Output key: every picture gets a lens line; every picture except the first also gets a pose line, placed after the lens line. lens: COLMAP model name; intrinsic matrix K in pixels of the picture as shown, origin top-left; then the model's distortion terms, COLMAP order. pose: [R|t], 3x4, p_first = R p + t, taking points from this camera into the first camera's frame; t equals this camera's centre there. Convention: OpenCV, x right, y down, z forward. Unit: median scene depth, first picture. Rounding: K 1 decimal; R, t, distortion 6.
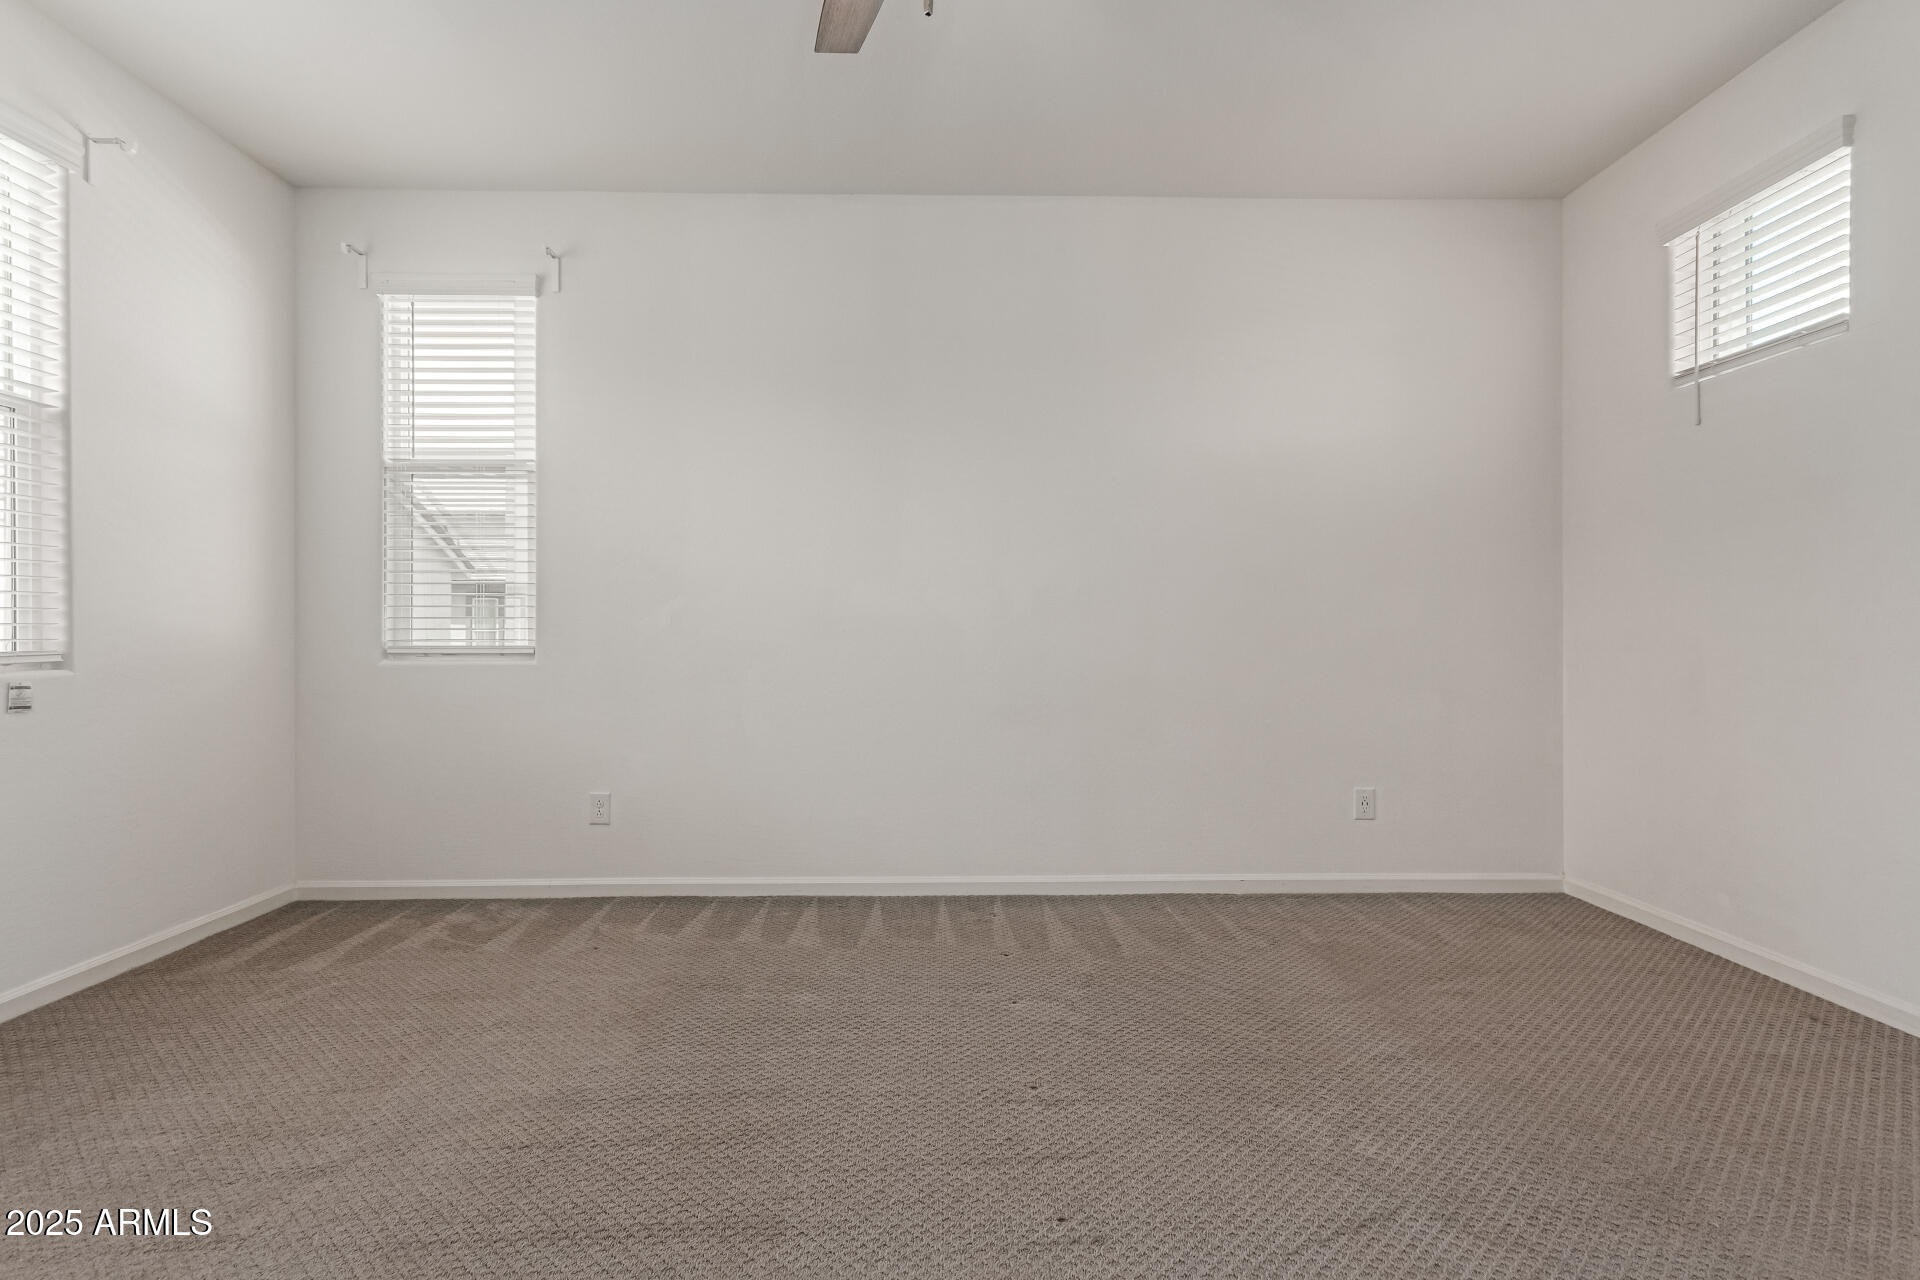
lens RADIAL K [[903.0, 0, 964.4], [0, 903.0, 634.6], [0, 0, 1]] dist [0.012901, 0.001250]
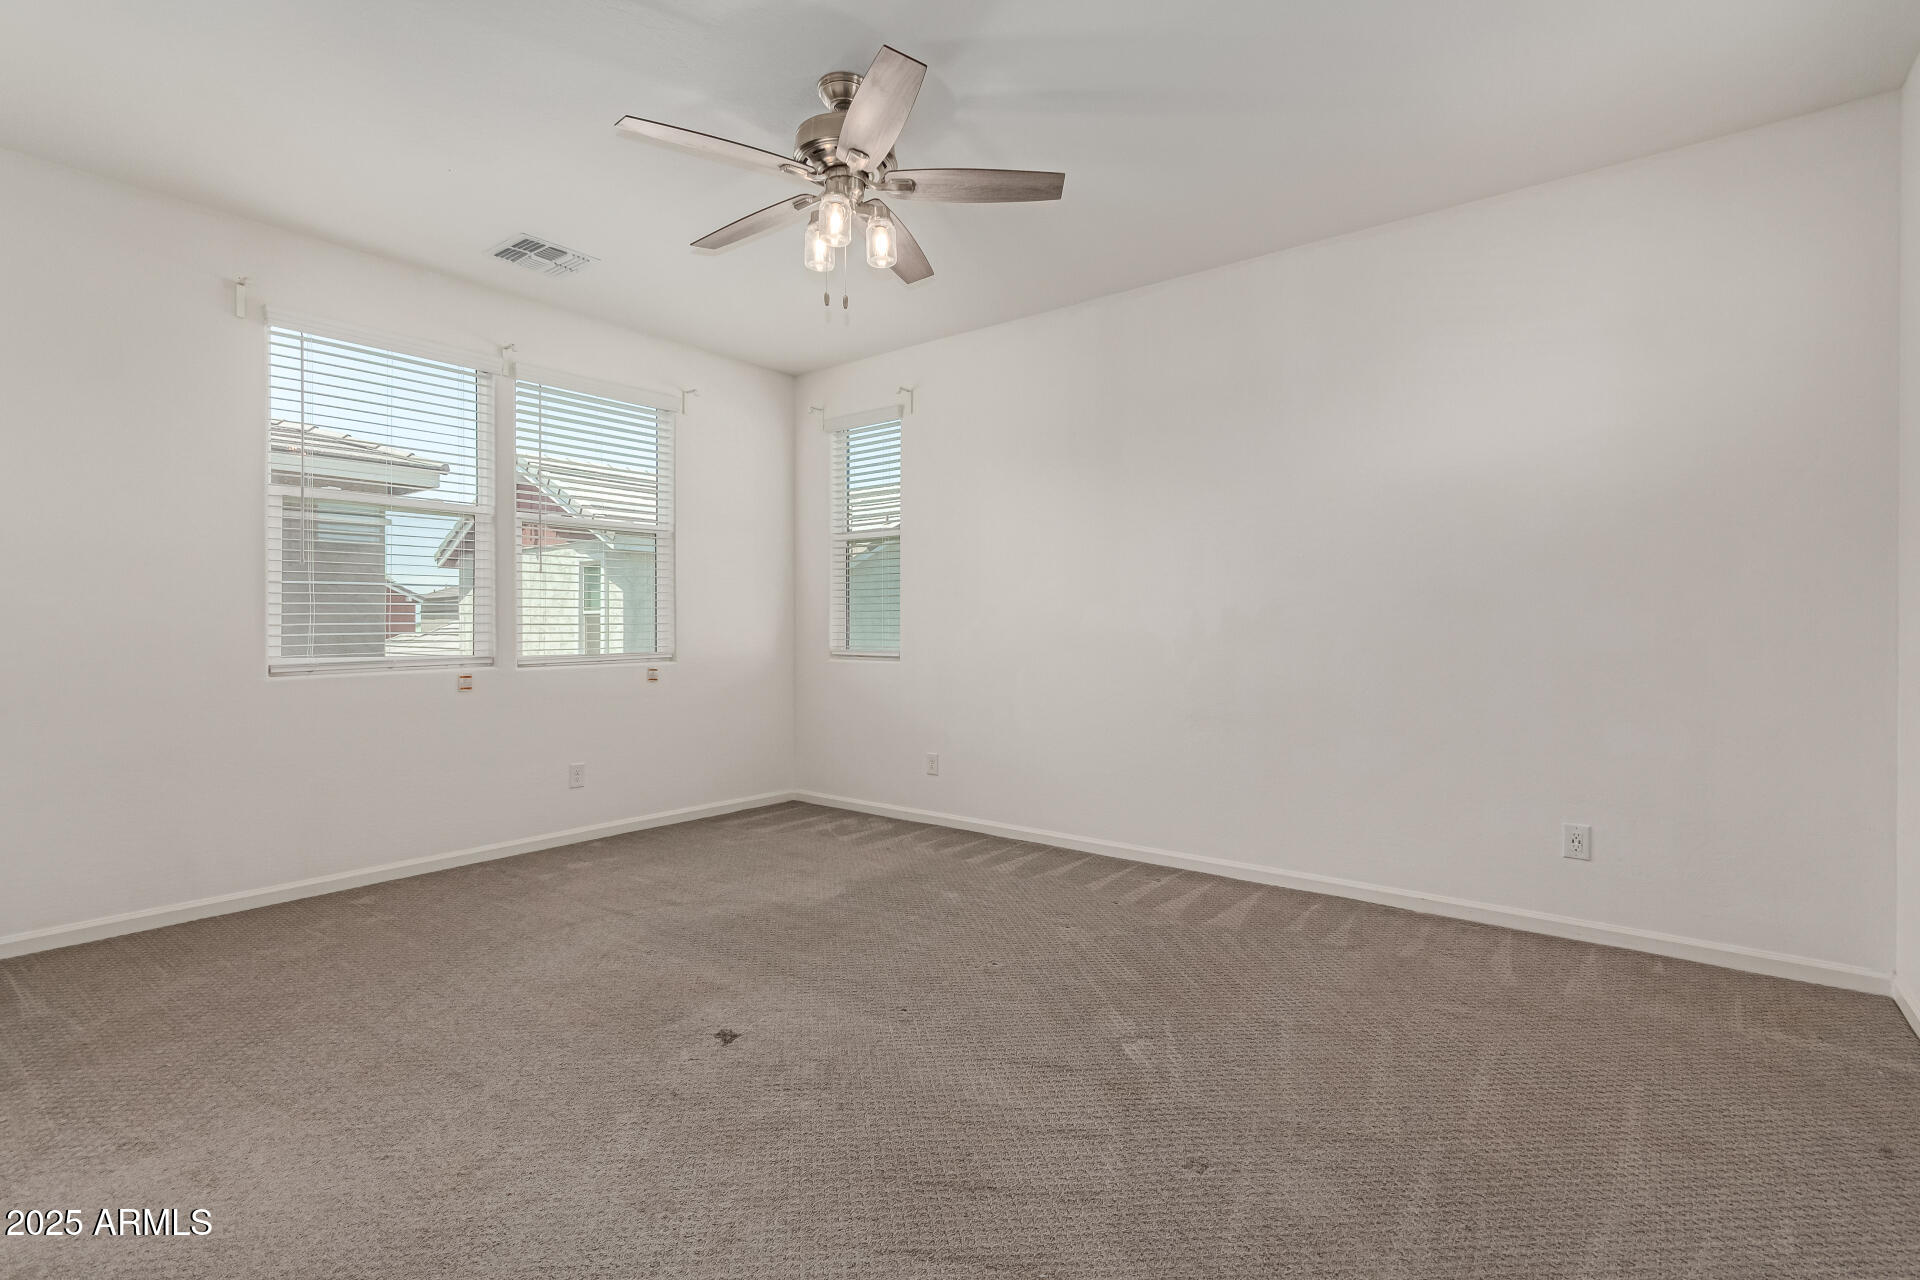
lens RADIAL K [[903.0, 0, 957.7], [0, 903.0, 637.4], [0, 0, 1]] dist [0.012901, 0.001250]
pose [[0.772664, 0.008776, -0.634754, 0.622297], [-0.000771, 0.999917, 0.012885, -0.033907], [0.634814, -0.009466, 0.772607, -0.111952]]
